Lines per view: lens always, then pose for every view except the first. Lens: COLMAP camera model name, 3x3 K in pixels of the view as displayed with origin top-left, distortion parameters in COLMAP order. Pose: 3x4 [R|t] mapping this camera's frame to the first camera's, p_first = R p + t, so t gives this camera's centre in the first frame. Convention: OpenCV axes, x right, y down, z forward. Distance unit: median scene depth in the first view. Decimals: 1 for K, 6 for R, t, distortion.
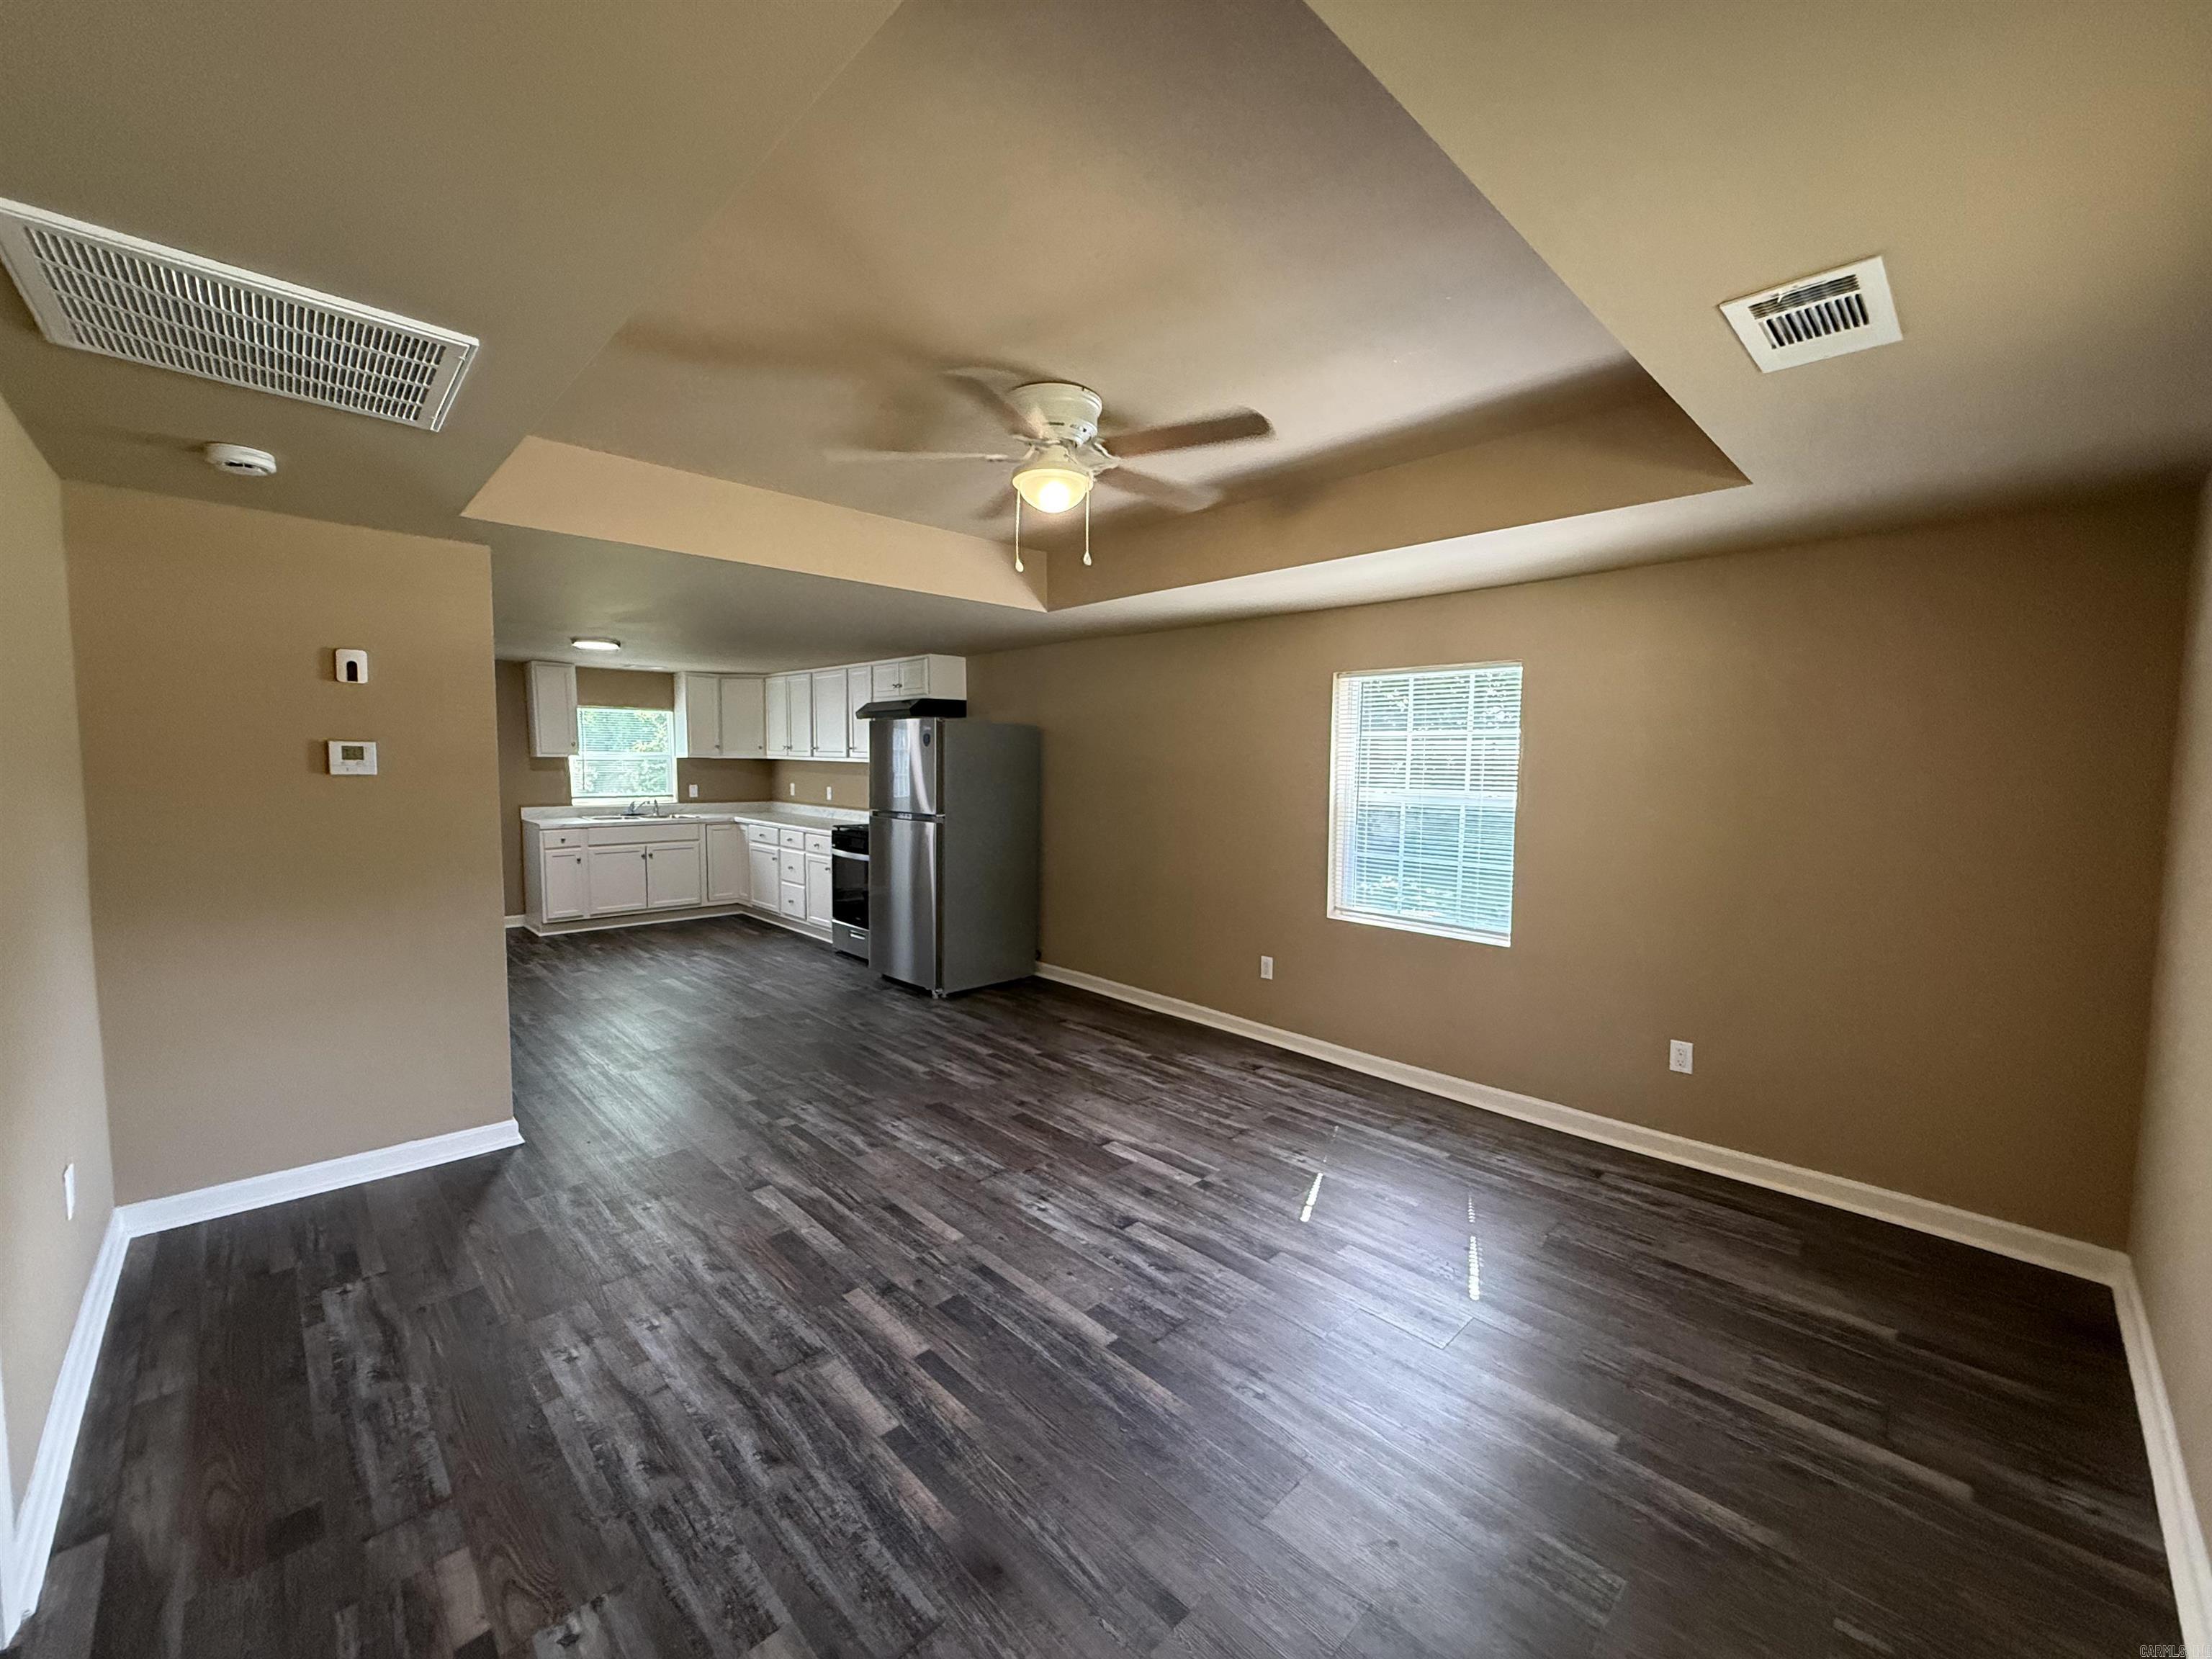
lens RADIAL K [[882.1, 0, 1109.3], [0, 882.1, 841.4], [0, 0, 1]] dist [0.000217, 0.000132]
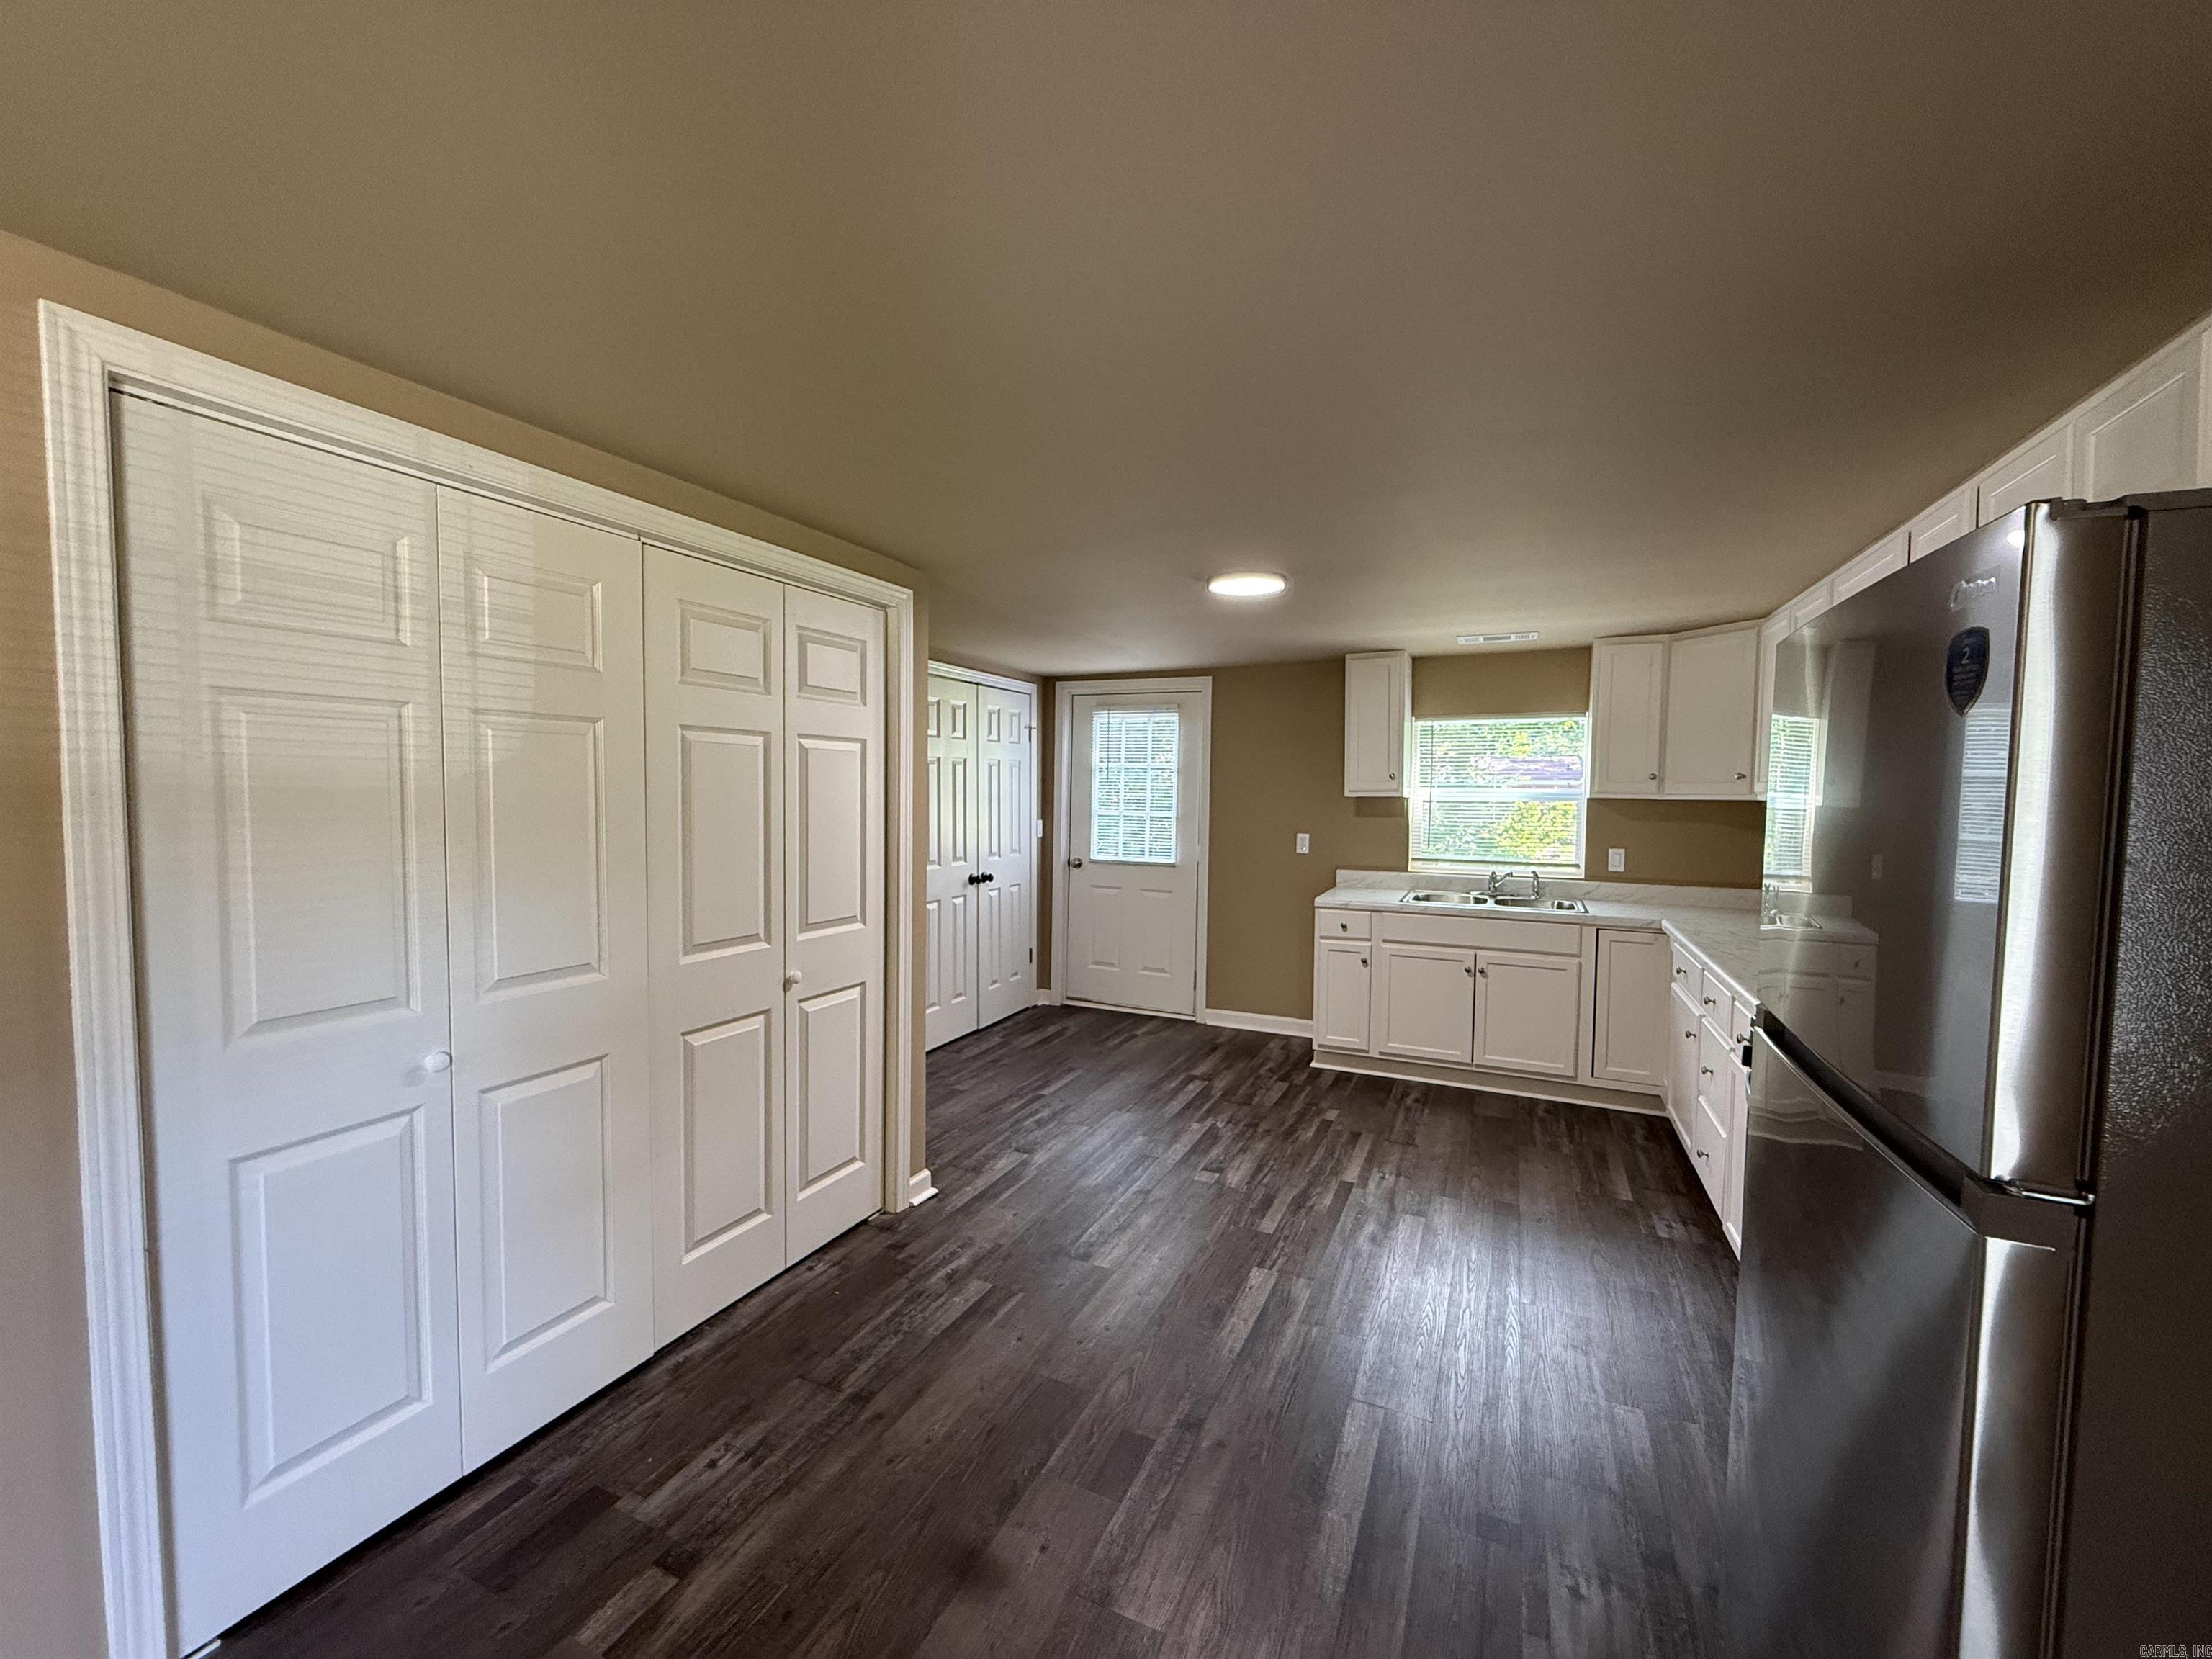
lens RADIAL K [[882.1, 0, 1095.9], [0, 882.1, 829.3], [0, 0, 1]] dist [0.000217, 0.000132]
pose [[0.343124, 0.033751, -0.938684, -0.081626], [-0.091336, 0.995817, 0.002419, -0.053268], [0.934839, 0.084905, 0.344771, 0.572213]]
